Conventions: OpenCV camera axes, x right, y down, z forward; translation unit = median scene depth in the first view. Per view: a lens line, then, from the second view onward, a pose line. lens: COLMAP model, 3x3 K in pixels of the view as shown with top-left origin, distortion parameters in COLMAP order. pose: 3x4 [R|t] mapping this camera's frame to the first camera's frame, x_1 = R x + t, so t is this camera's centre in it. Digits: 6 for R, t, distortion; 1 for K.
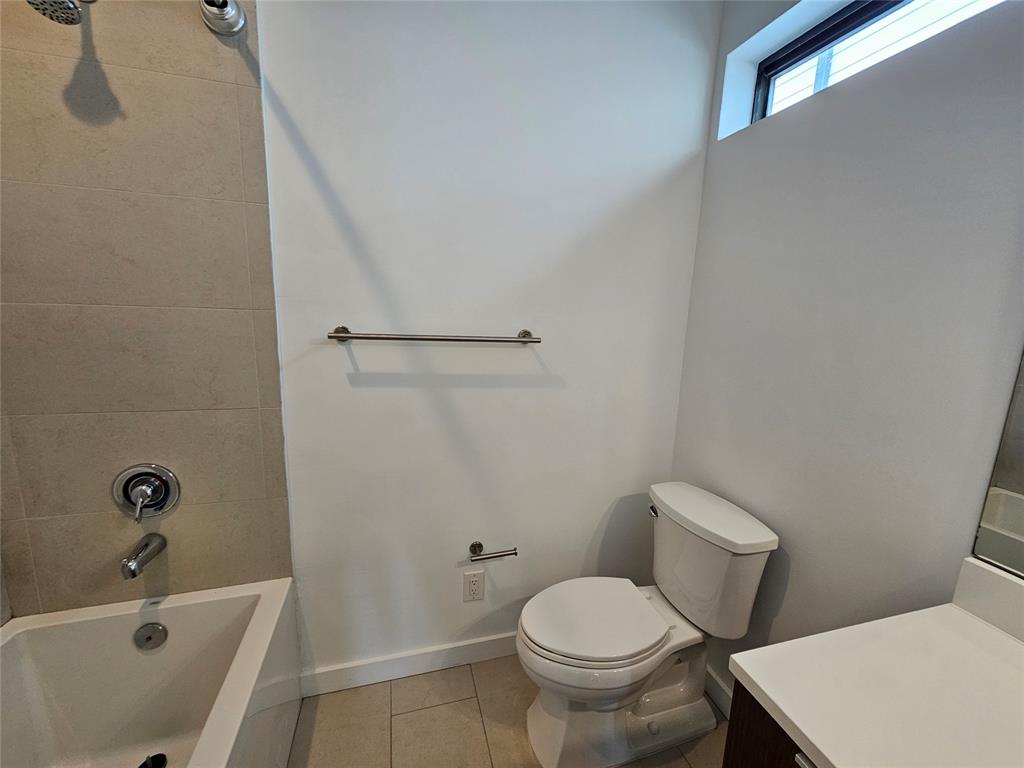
lens RADIAL K [[418.1, 0, 518.5], [0, 418.1, 382.4], [0, 0, 1]] dist [-0.000171, 0.000071]
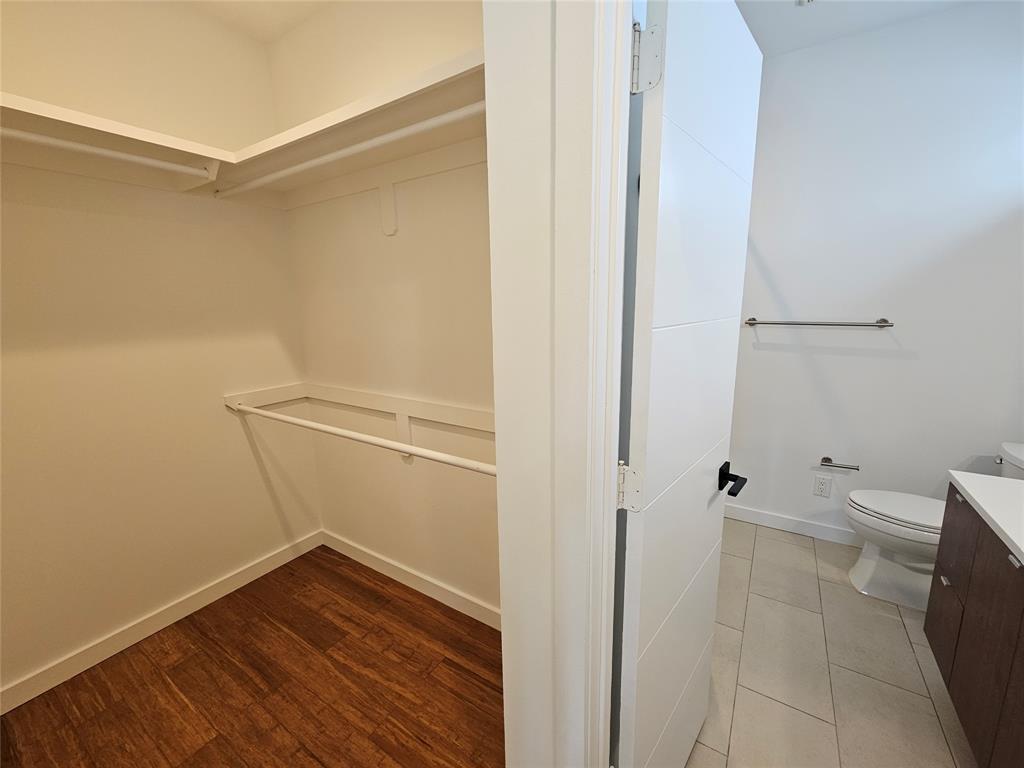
lens RADIAL K [[419.4, 0, 508.0], [0, 419.4, 379.5], [0, 0, 1]] dist [-0.010118, -0.000187]
pose [[0.646724, 0.088937, -0.757521, 0.315412], [-0.095515, 0.994804, 0.035251, 0.179840], [0.756719, 0.049557, 0.651859, -1.037146]]
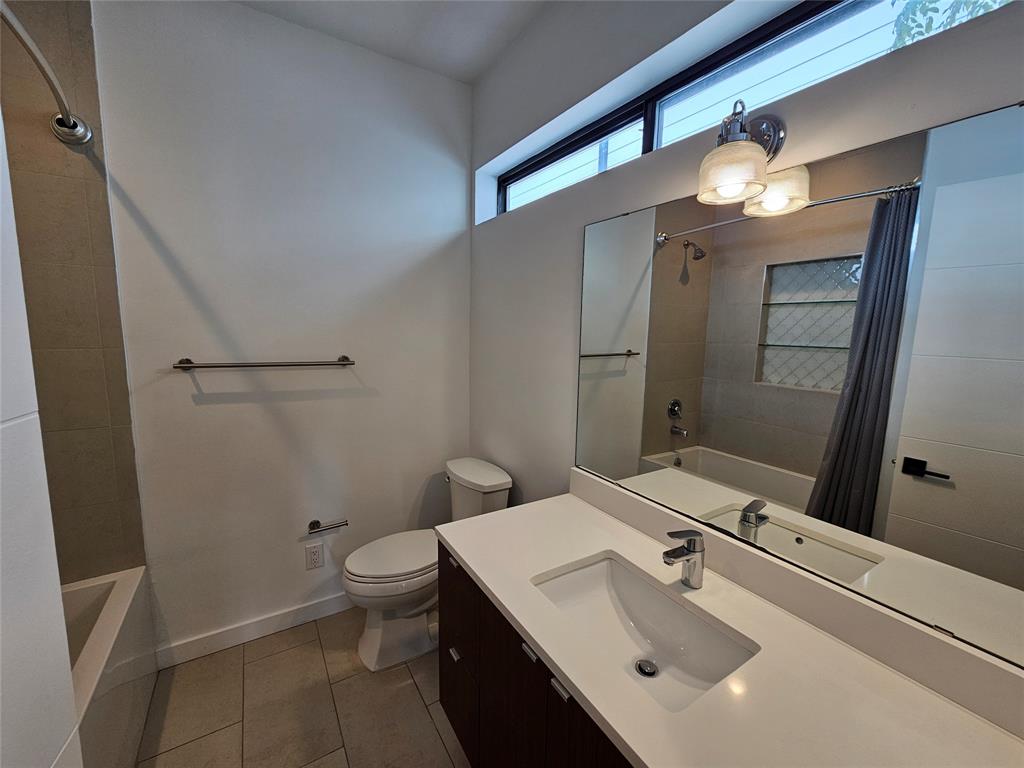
lens RADIAL K [[418.1, 0, 518.5], [0, 418.1, 382.4], [0, 0, 1]] dist [-0.000171, 0.000071]
pose [[0.960960, -0.054904, 0.271185, 0.203232], [0.066891, 0.997141, -0.035152, 0.051369], [-0.268480, 0.051920, 0.961885, -0.494247]]
